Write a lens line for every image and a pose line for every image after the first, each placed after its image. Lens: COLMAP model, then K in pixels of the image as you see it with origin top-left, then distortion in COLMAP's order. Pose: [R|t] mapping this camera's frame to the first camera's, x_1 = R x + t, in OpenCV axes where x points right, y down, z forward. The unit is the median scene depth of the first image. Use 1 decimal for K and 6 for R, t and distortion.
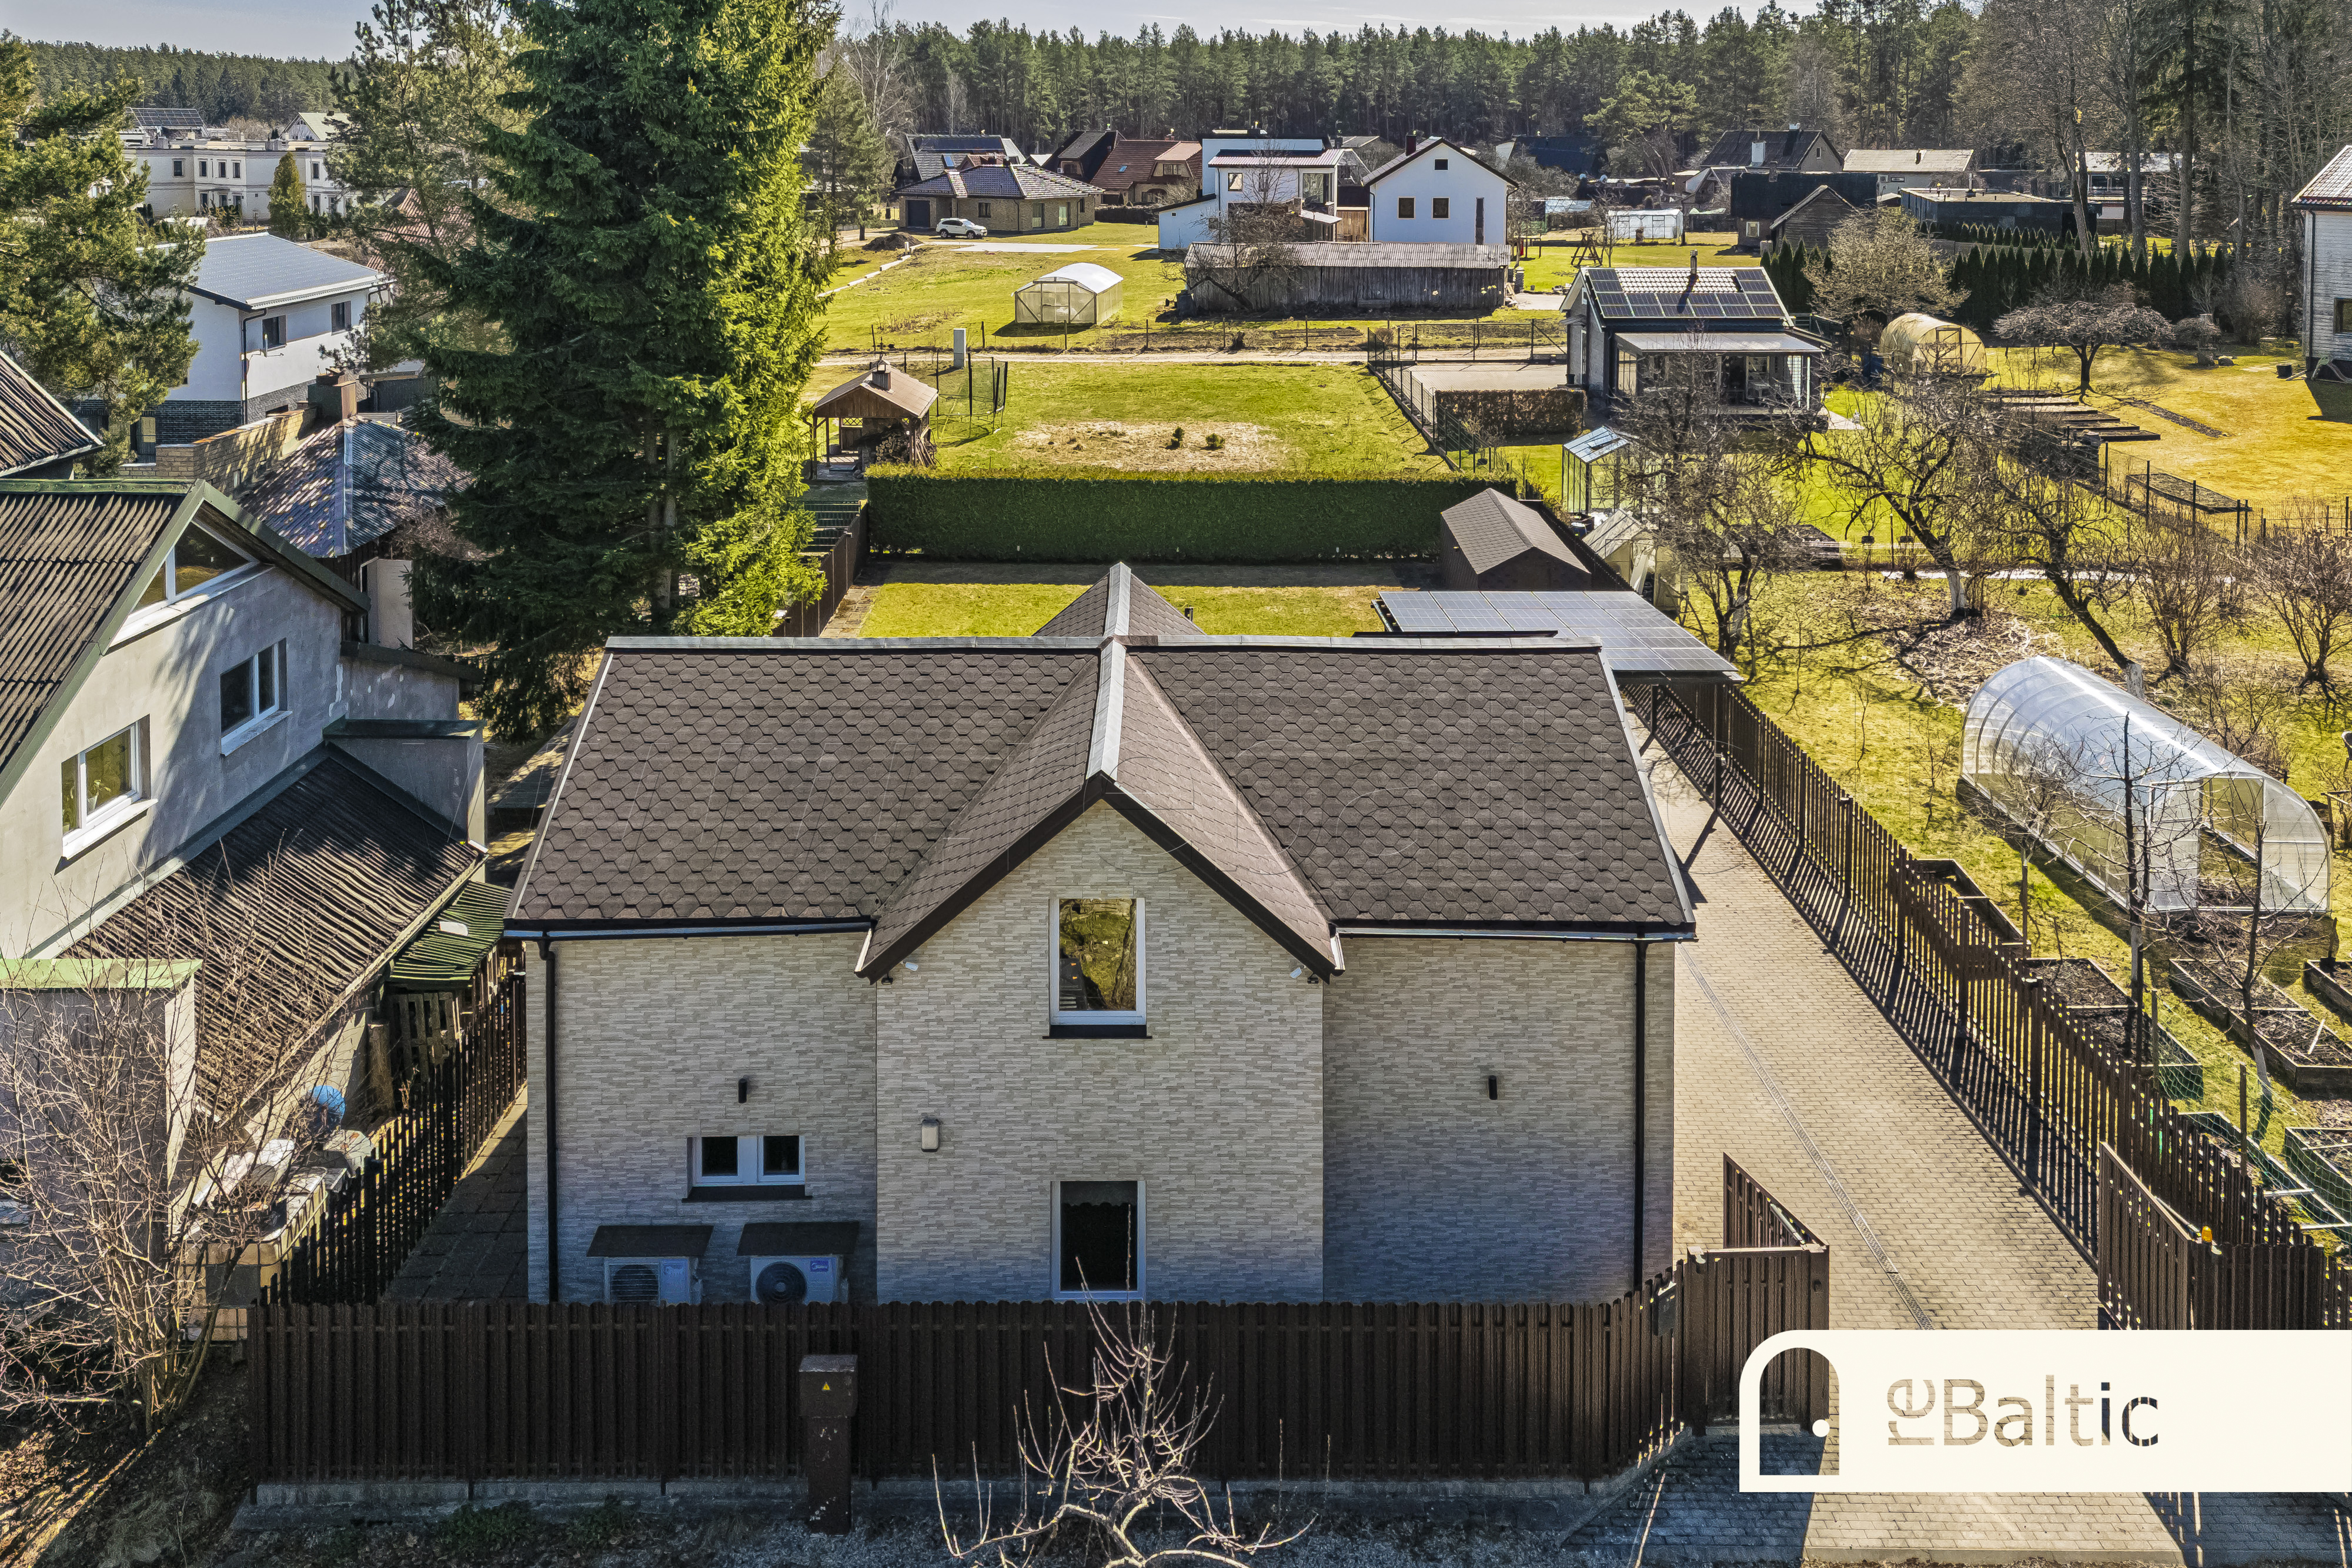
lens RADIAL K [[1851.0, 0, 1080.7], [0, 1851.0, 823.0], [0, 0, 1]] dist [0.076170, -0.075569]
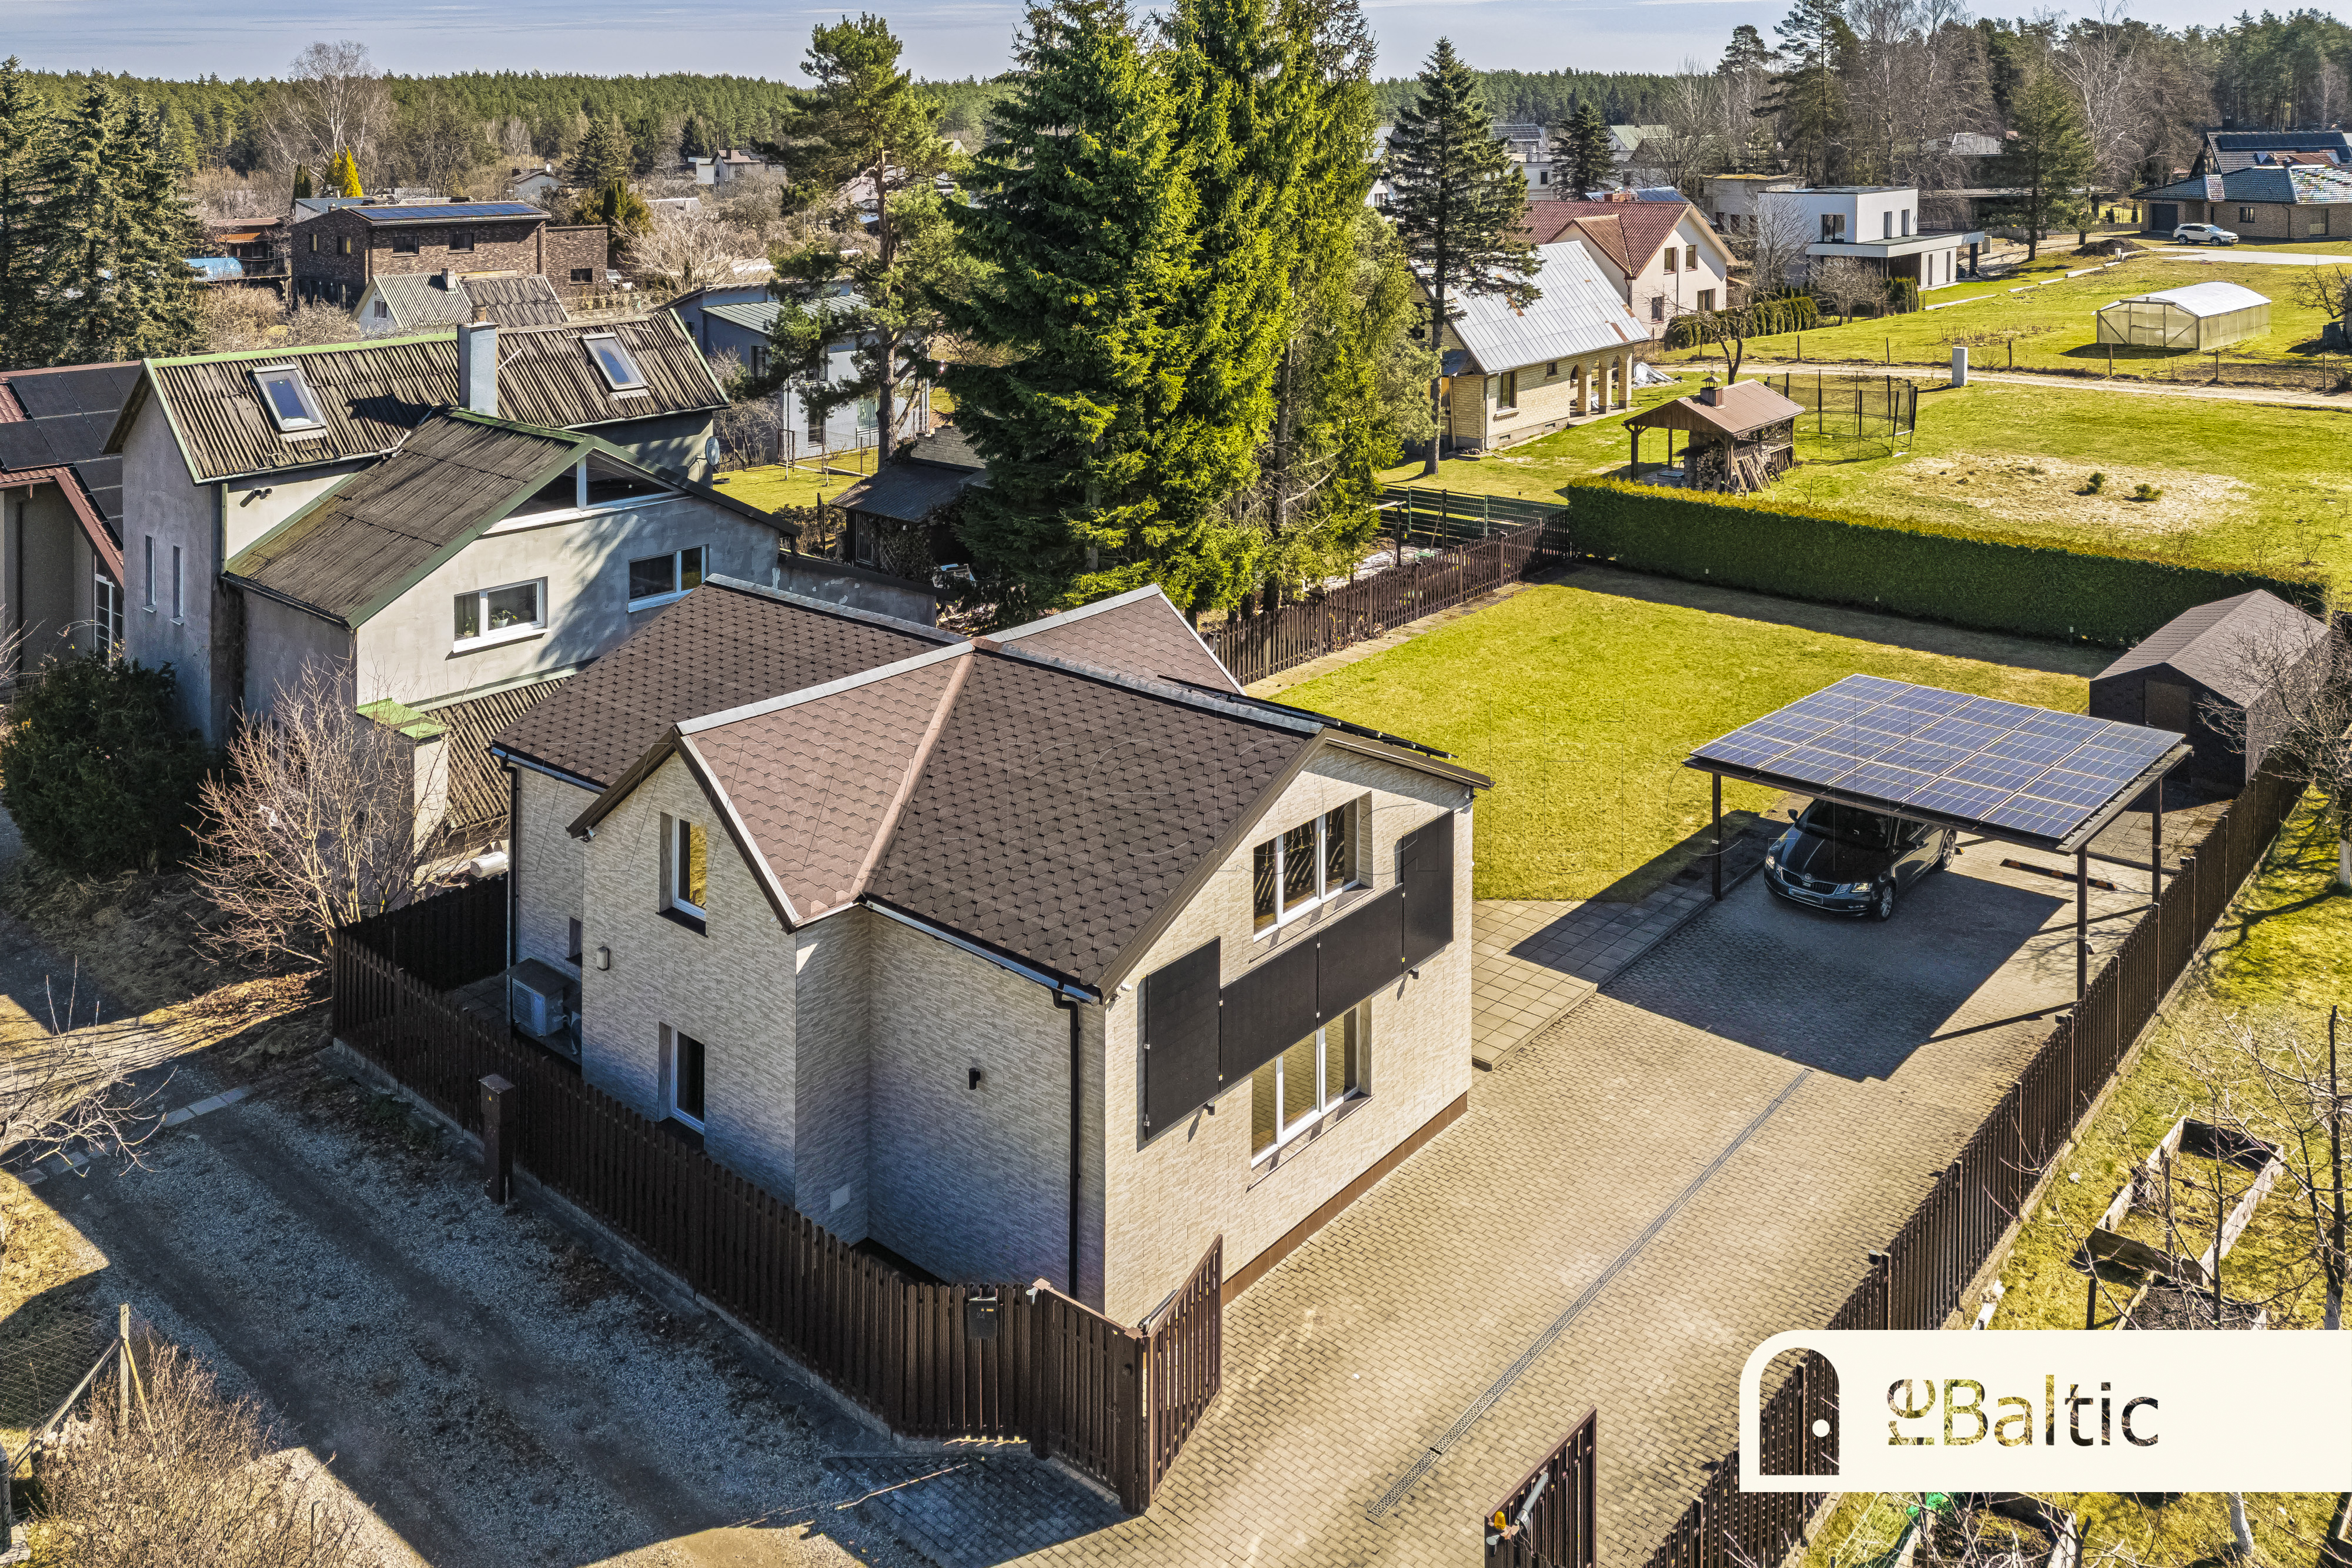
lens RADIAL K [[1665.3, 0, 1093.6], [0, 1665.3, 671.4], [0, 0, 1]] dist [0.030034, 0.001084]
pose [[0.745254, 0.197433, -0.636880, 0.197670], [-0.222222, 0.974094, 0.041932, -0.036092], [0.628660, 0.110279, 0.769822, 0.051678]]
